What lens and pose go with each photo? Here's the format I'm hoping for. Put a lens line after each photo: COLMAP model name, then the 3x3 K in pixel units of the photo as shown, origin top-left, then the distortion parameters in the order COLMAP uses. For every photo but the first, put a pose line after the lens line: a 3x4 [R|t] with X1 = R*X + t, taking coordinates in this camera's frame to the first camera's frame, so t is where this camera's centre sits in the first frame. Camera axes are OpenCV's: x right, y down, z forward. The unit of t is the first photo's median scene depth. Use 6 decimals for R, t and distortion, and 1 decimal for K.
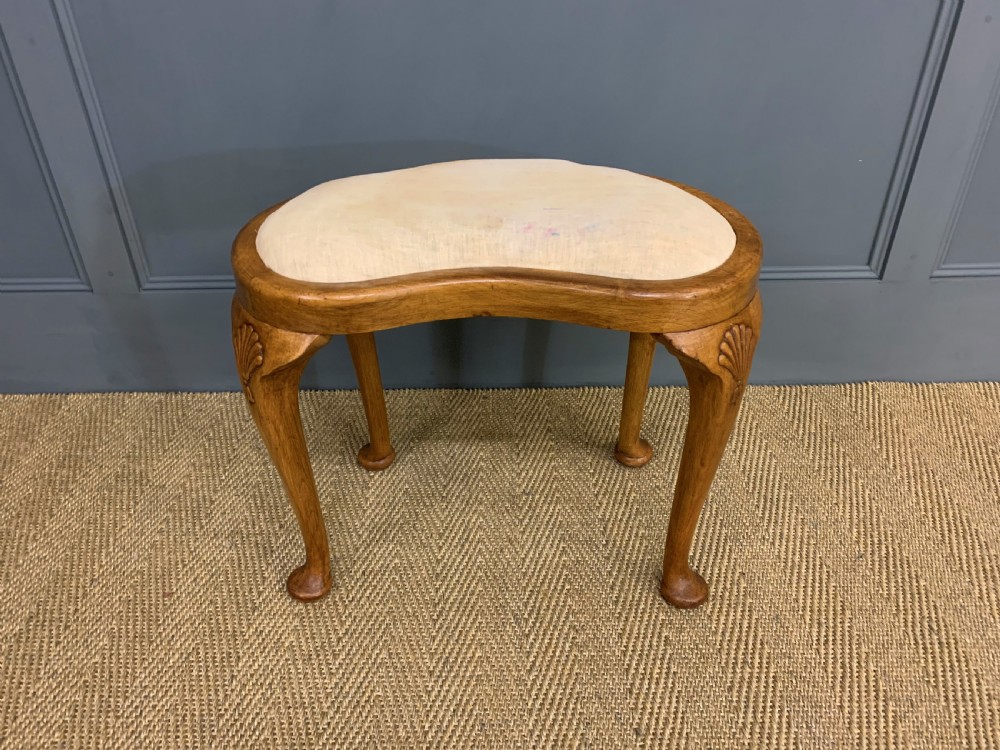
lens RADIAL K [[778.4, 0, 495.6], [0, 778.4, 374.1], [0, 0, 1]] dist [0.036270, -0.028288]
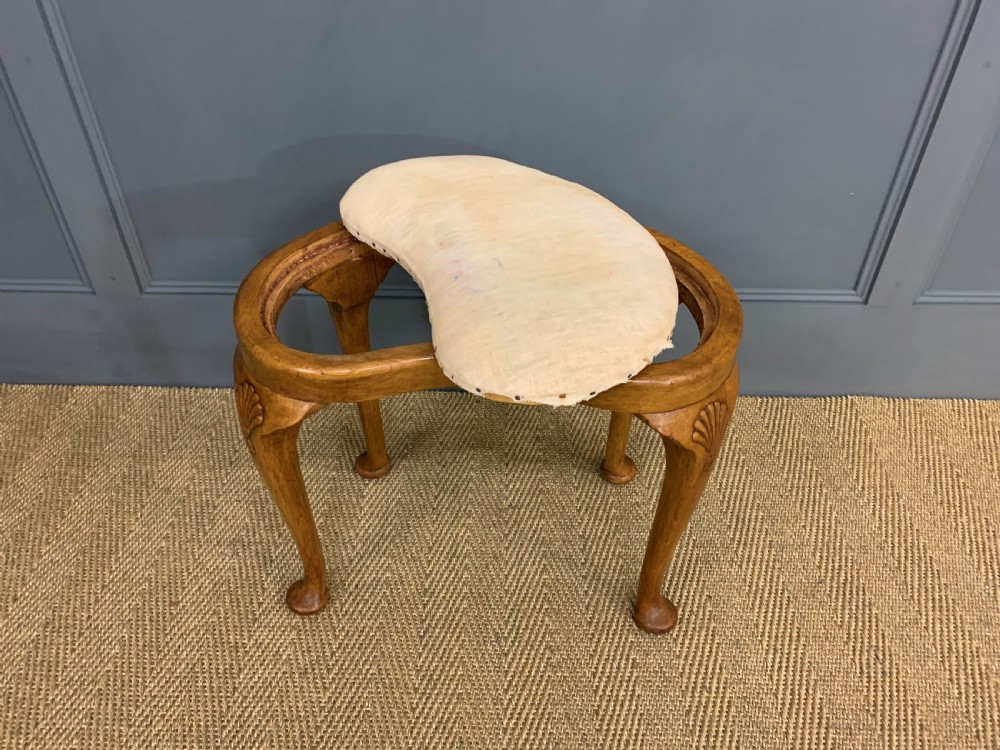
lens RADIAL K [[778.4, 0, 501.9], [0, 778.4, 374.1], [0, 0, 1]] dist [0.036270, -0.028288]
pose [[0.999330, 0.035639, 0.008340, 0.011407], [-0.036337, 0.993353, 0.109219, -0.167093], [-0.004392, -0.109449, 0.993983, -0.037234]]
